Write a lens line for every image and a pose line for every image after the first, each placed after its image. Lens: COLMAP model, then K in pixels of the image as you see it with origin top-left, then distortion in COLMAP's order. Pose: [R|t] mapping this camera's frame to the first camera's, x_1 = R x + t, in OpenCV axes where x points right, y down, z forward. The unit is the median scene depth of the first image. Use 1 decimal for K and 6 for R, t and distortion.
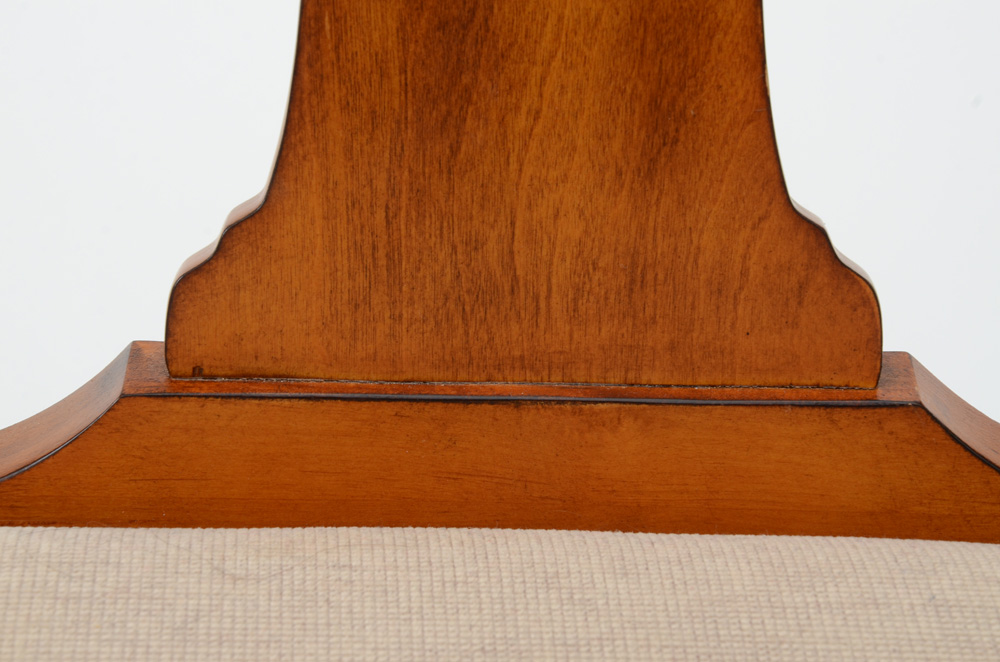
lens RADIAL K [[3647.9, 0, 494.5], [0, 3647.9, 336.7], [0, 0, 1]] dist [0.834728, 0.000000]
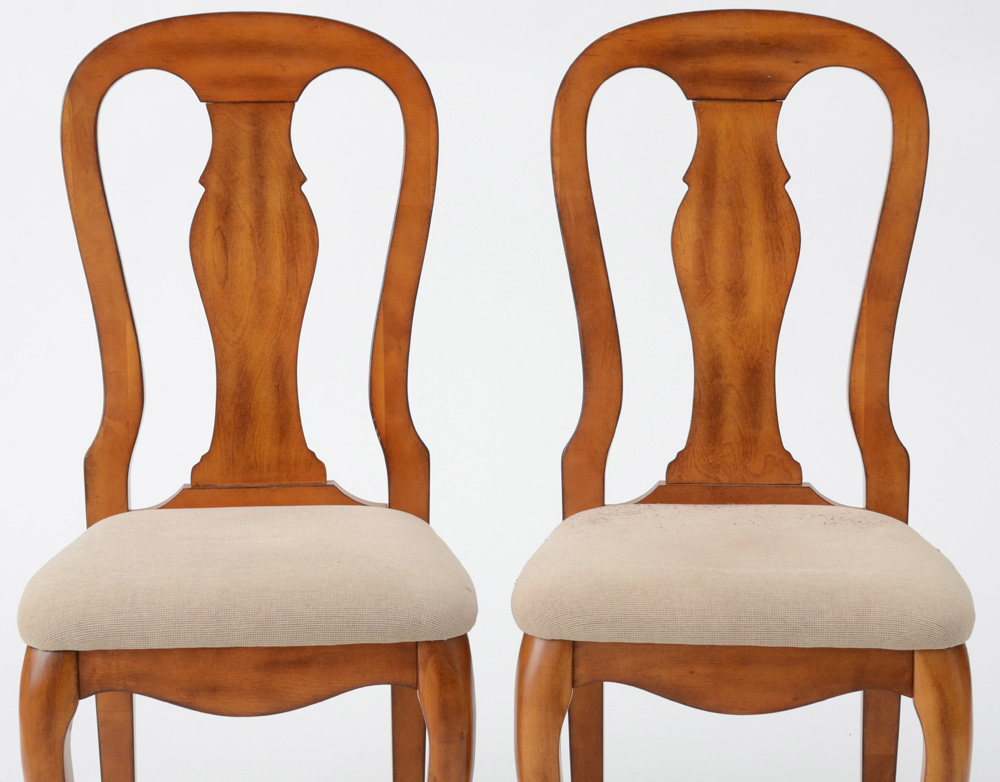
lens RADIAL K [[3276.8, 0, 487.1], [0, 3276.8, 387.4], [0, 0, 1]] dist [0.685823, 0.000000]
pose [[0.998807, -0.038752, 0.029718, 0.202430], [0.045736, 0.955617, -0.291041, 1.286062], [-0.017121, 0.292053, 0.956249, -3.615074]]
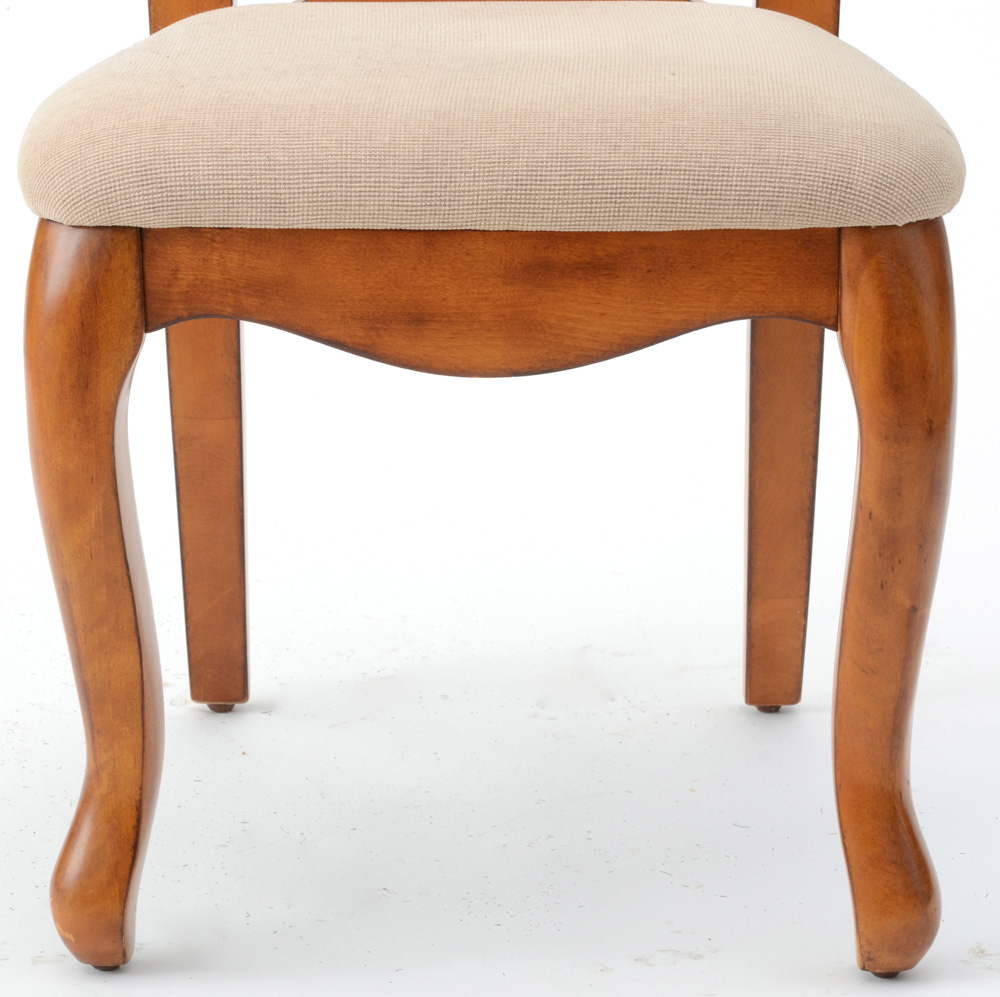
lens RADIAL K [[4983.2, 0, 493.9], [0, 4983.2, 496.9], [0, 0, 1]] dist [0.939224, 0.000000]
pose [[0.999623, -0.023453, -0.014304, 0.050321], [0.019075, 0.967284, -0.252977, 1.298129], [0.019769, 0.252609, 0.967366, -2.393725]]
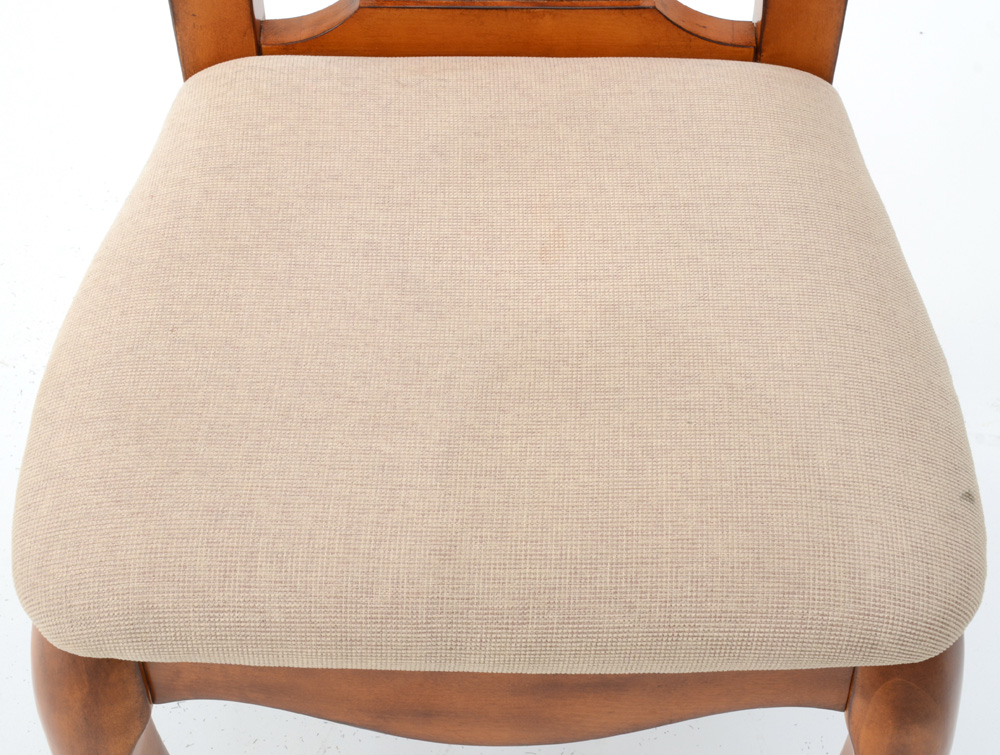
lens RADIAL K [[2063.6, 0, 518.4], [0, 2063.6, 384.8], [0, 0, 1]] dist [0.246745, 0.000000]
pose [[0.999740, -0.004677, -0.022321, 0.048505], [0.011974, 0.940640, 0.339193, -0.241649], [0.019410, -0.339372, 0.940452, -0.532805]]
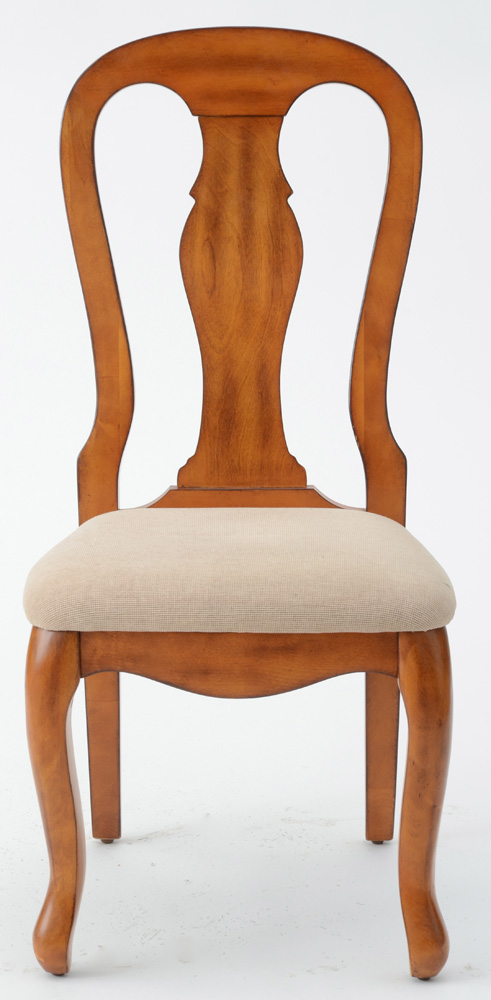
lens RADIAL K [[3558.9, 0, 238.6], [0, 3558.9, 505.5], [0, 0, 1]] dist [1.022419, 0.000000]
pose [[0.999583, -0.022241, -0.018435, 0.101380], [0.016178, 0.959681, -0.280625, 1.551164], [0.023933, 0.280210, 0.959640, -4.154070]]
